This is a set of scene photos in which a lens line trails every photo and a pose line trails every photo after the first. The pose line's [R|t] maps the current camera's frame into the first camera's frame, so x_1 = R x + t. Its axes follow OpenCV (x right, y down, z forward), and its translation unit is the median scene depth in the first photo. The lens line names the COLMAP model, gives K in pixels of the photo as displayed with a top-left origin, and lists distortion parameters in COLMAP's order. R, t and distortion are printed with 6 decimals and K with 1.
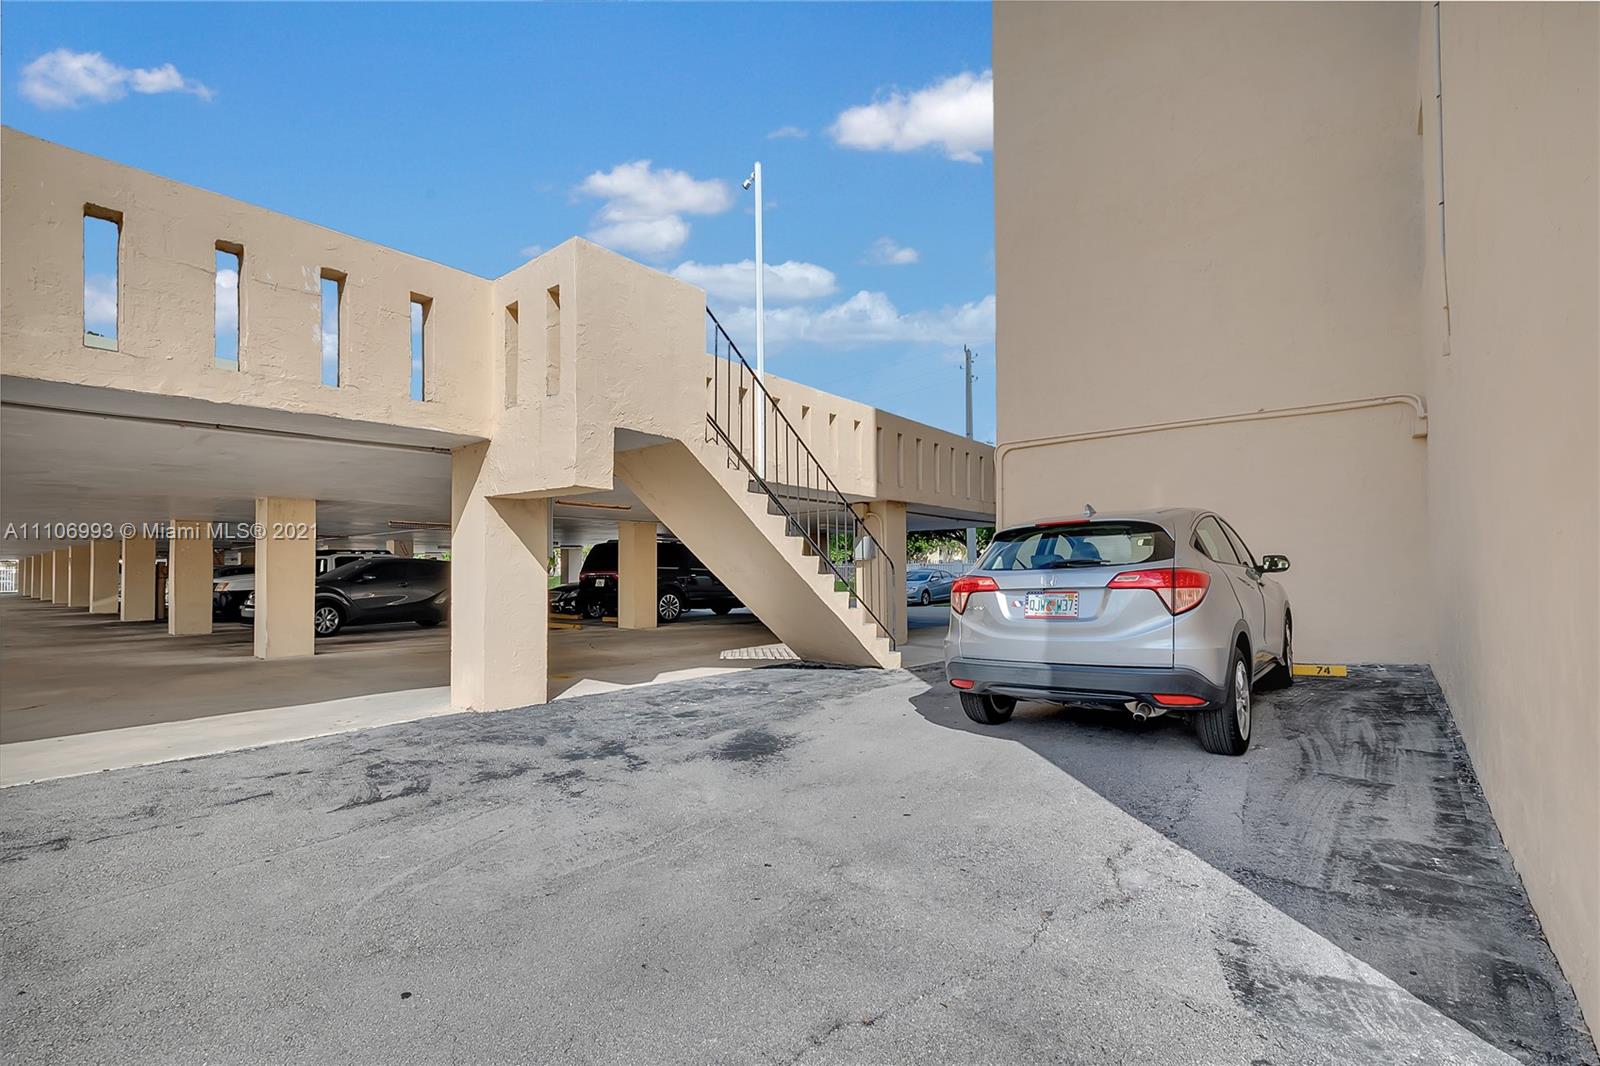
lens RADIAL K [[705.9, 0, 793.8], [0, 705.9, 545.1], [0, 0, 1]] dist [0.000535, -0.000730]
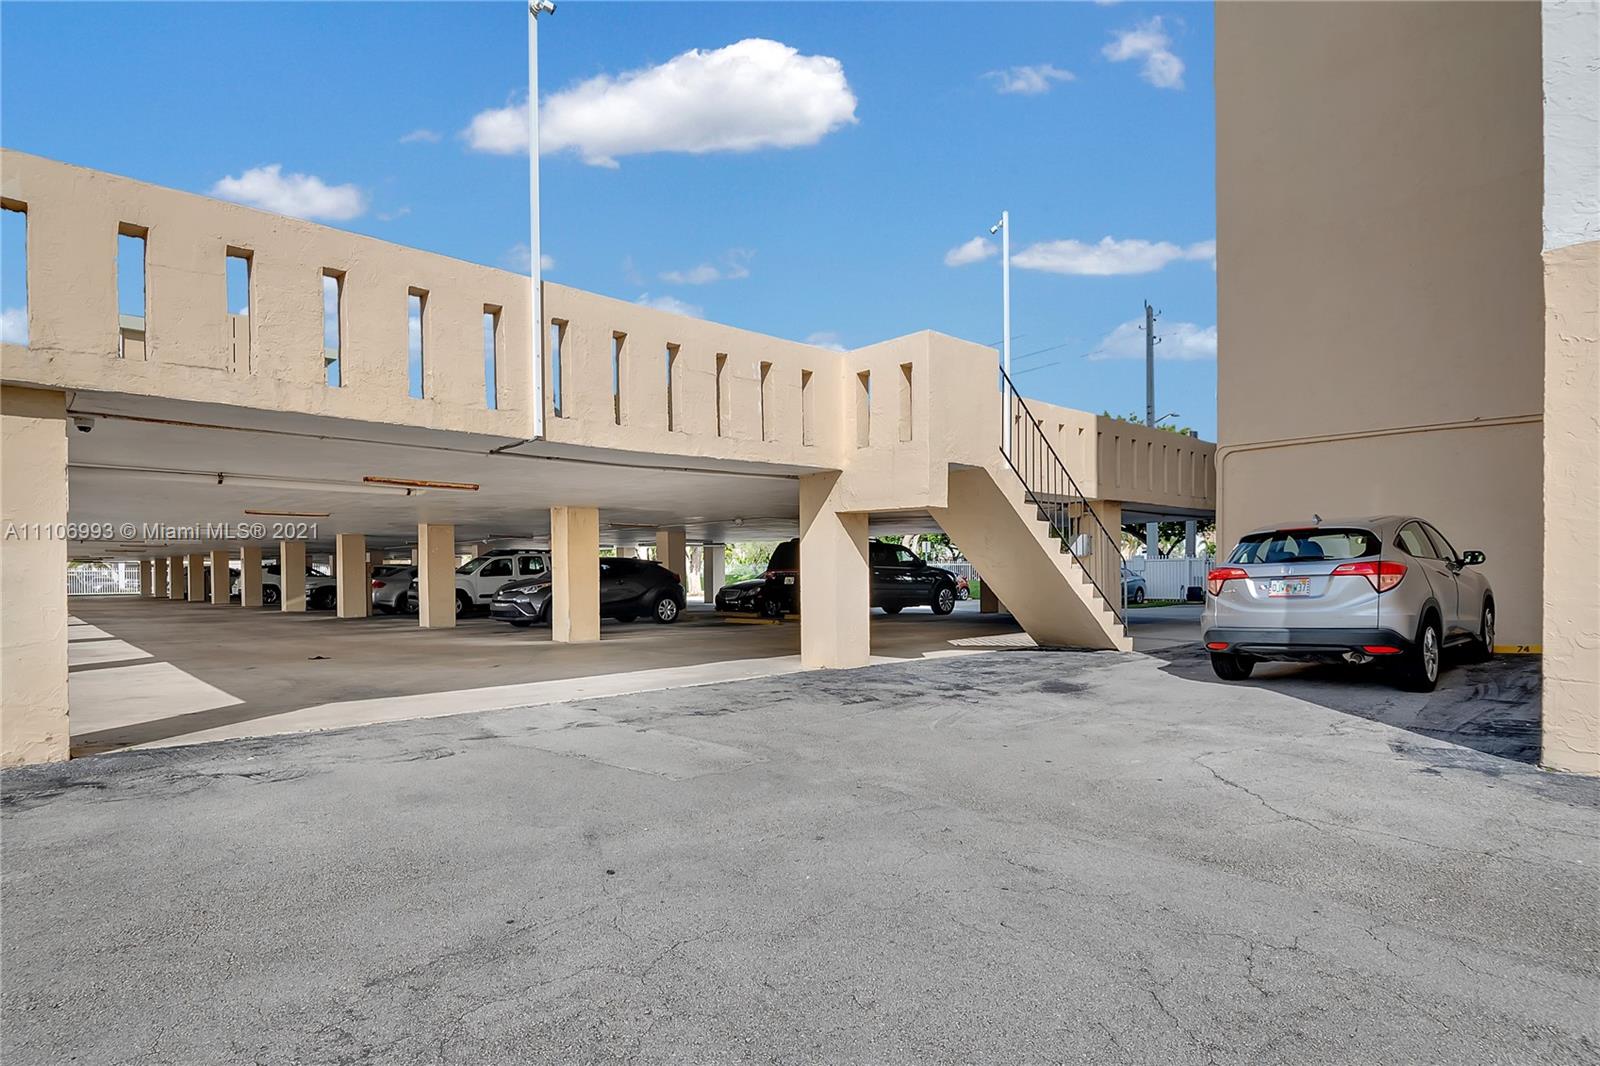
lens RADIAL K [[832.3, 0, 796.6], [0, 832.3, 571.7], [0, 0, 1]] dist [-0.023668, -0.001107]
pose [[0.988841, -0.003886, -0.148923, -0.287007], [0.009633, 0.999235, 0.037892, -0.015631], [0.148662, -0.038904, 0.988123, -0.614996]]
